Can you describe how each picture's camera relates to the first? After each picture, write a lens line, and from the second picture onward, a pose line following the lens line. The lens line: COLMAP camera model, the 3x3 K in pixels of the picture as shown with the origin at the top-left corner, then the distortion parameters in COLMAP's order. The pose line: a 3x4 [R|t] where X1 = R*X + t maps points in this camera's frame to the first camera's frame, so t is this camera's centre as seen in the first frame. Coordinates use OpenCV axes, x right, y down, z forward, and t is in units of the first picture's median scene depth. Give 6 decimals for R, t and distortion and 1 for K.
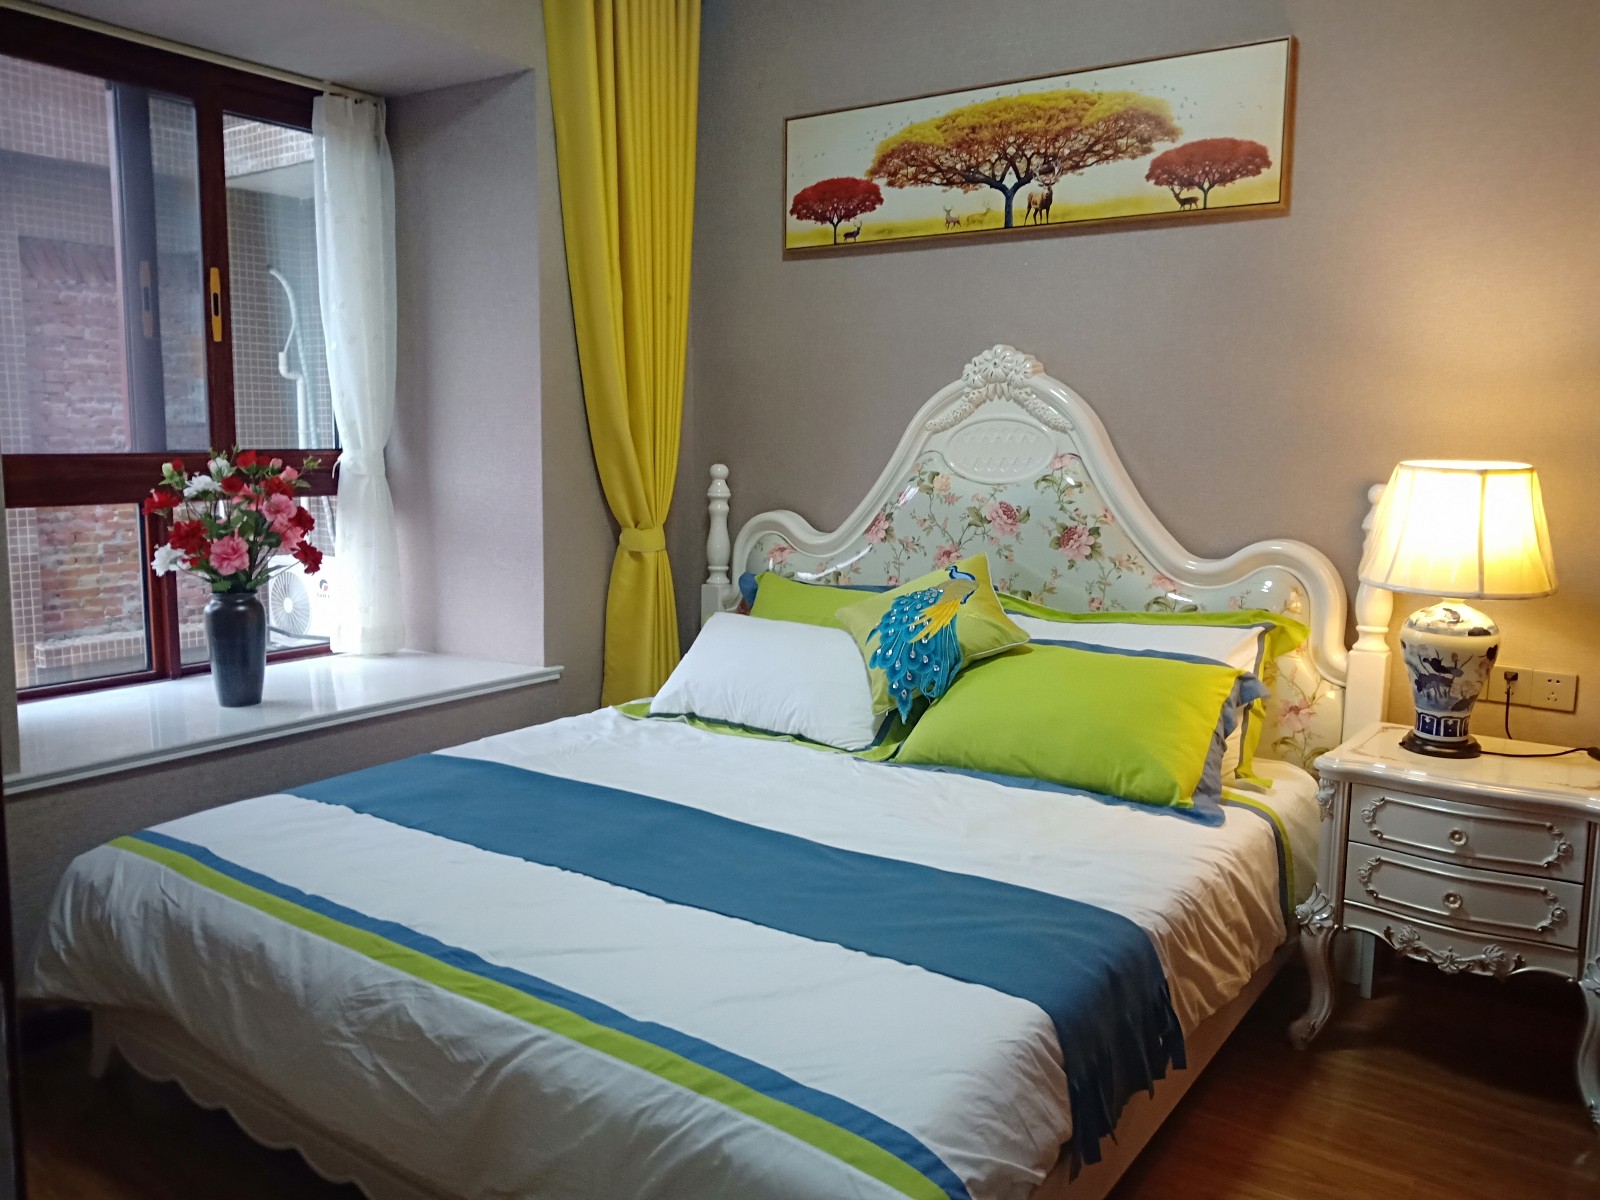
lens RADIAL K [[1234.9, 0, 800.0], [0, 1234.9, 600.0], [0, 0, 1]] dist [0.121219, -0.338706]
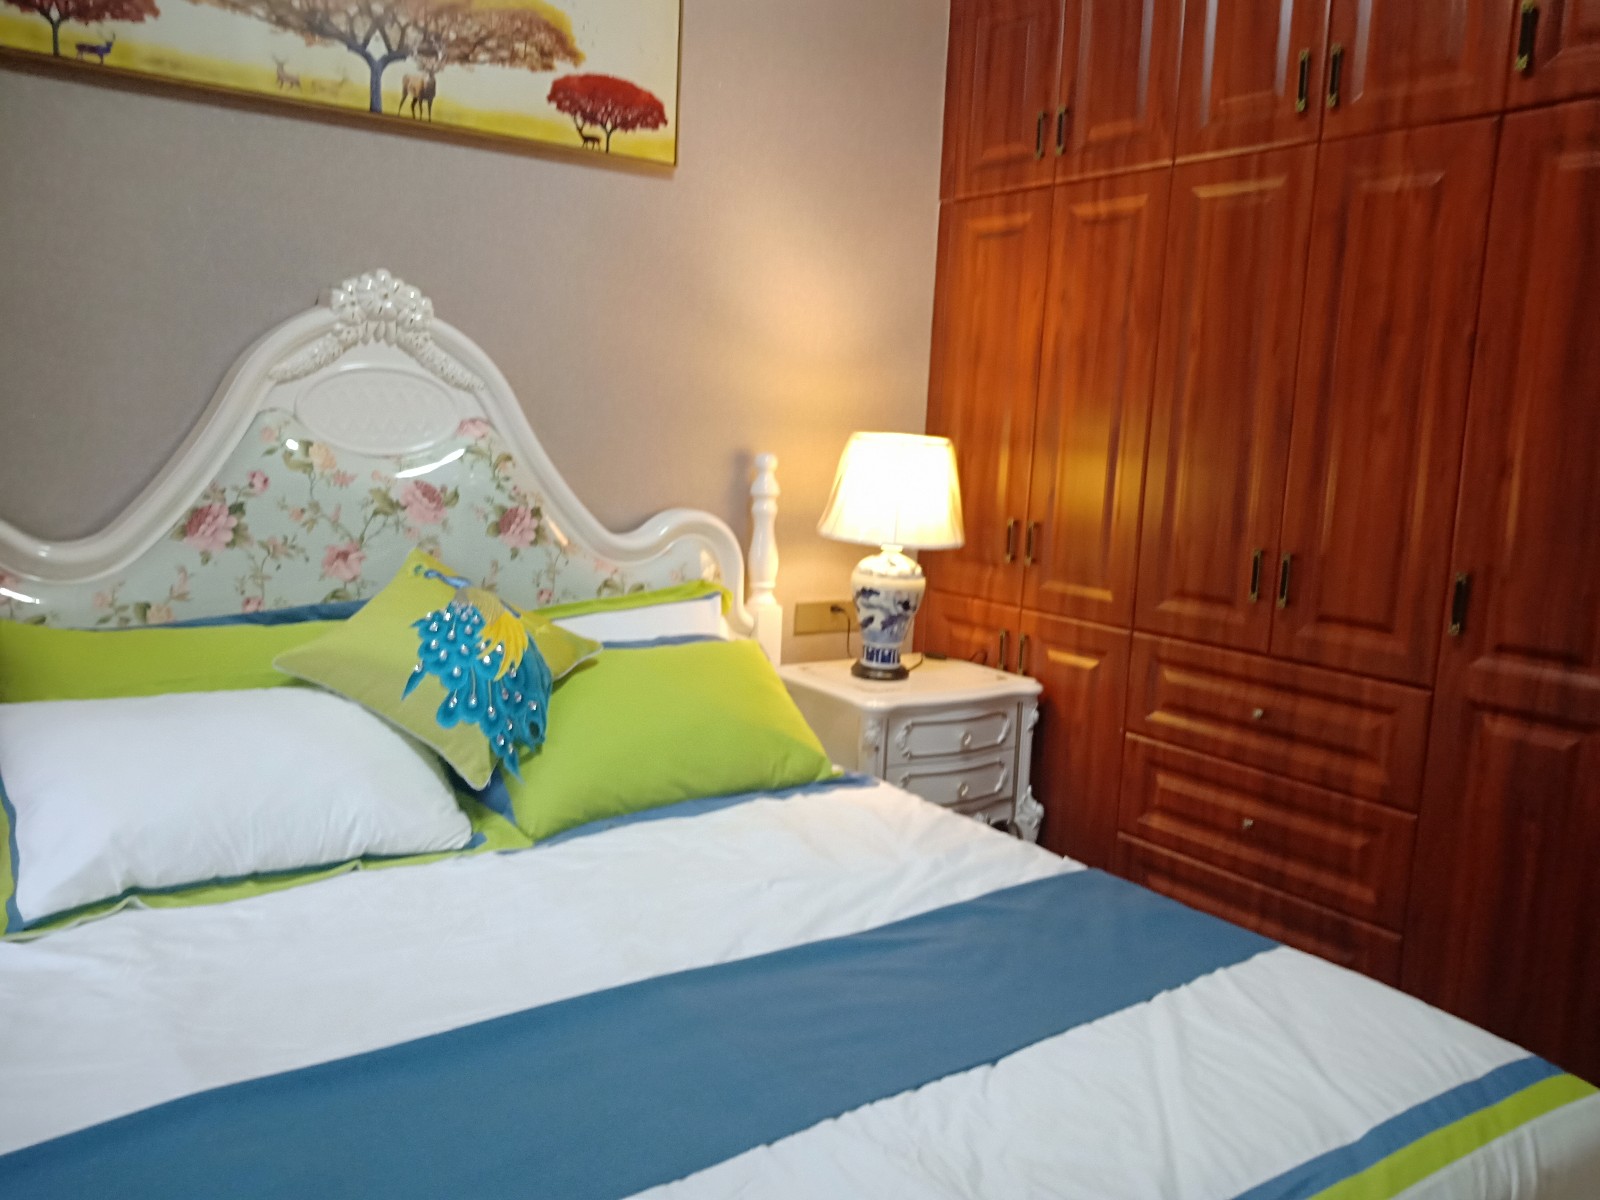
lens RADIAL K [[1266.3, 0, 800.0], [0, 1266.3, 600.0], [0, 0, 1]] dist [0.000769, -0.002127]
pose [[0.334149, -0.131422, 0.933313, -0.503113], [0.085184, 0.990389, 0.108961, -0.072727], [-0.938663, 0.043094, 0.342132, 0.528136]]
